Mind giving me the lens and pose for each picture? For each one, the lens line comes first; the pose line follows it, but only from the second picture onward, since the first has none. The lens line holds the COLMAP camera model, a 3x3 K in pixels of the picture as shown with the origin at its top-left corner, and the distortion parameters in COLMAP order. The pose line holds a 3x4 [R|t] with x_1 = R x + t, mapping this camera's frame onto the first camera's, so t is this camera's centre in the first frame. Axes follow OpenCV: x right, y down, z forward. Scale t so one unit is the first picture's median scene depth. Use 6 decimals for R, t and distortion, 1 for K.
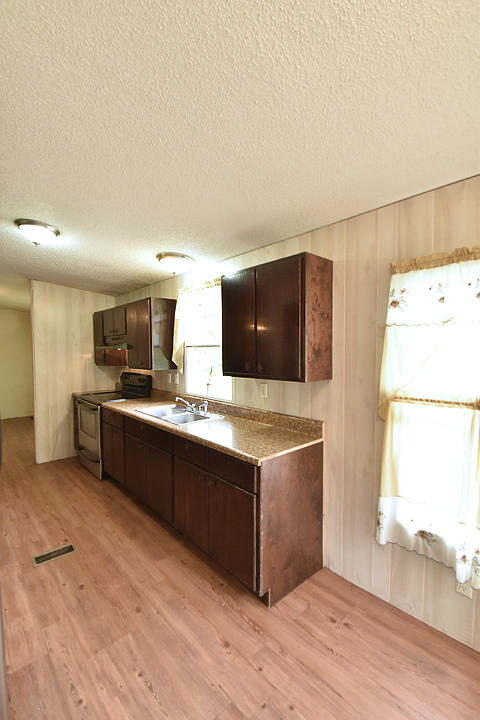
lens RADIAL K [[321.3, 0, 237.7], [0, 321.3, 362.9], [0, 0, 1]] dist [-0.006758, -0.001978]
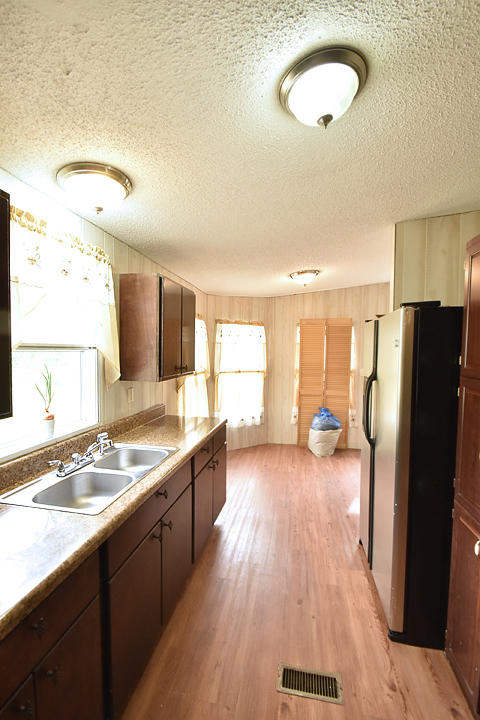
lens RADIAL K [[321.3, 0, 224.0], [0, 321.3, 359.8], [0, 0, 1]] dist [-0.006758, -0.001978]
pose [[-0.572702, -0.026271, 0.819342, -1.058493], [0.028045, 0.998273, 0.051611, -0.077994], [-0.819283, 0.052536, -0.570977, 1.594065]]
